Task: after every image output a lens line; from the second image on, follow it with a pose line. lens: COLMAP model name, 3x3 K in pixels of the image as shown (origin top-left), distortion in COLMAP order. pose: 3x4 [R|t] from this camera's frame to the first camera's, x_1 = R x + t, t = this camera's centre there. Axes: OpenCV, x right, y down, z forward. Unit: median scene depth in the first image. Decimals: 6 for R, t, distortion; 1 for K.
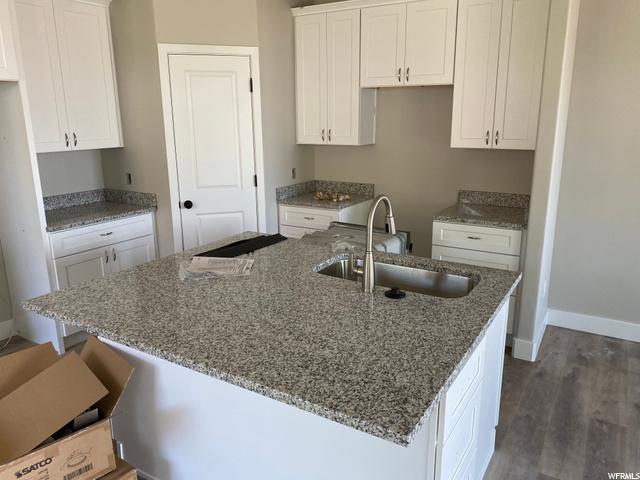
lens RADIAL K [[481.9, 0, 321.2], [0, 481.9, 241.1], [0, 0, 1]] dist [-0.003330, -0.001722]
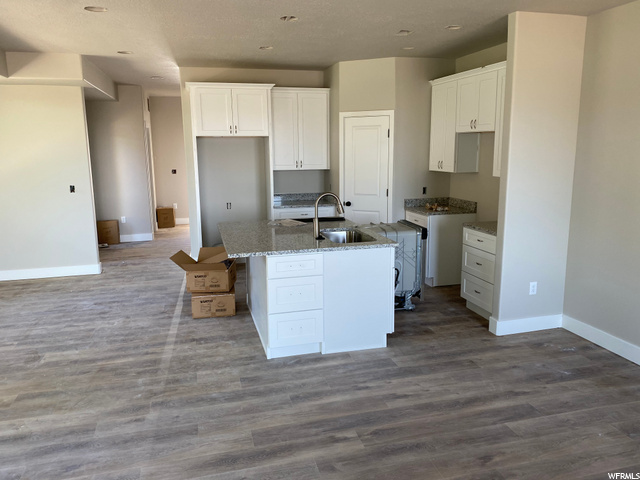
lens RADIAL K [[481.9, 0, 318.5], [0, 481.9, 239.2], [0, 0, 1]] dist [-0.003330, -0.001722]
pose [[0.722823, 0.128546, -0.678972, 0.814484], [-0.165032, 0.986227, 0.011026, 0.045208], [0.671037, 0.104083, 0.734082, -0.295597]]
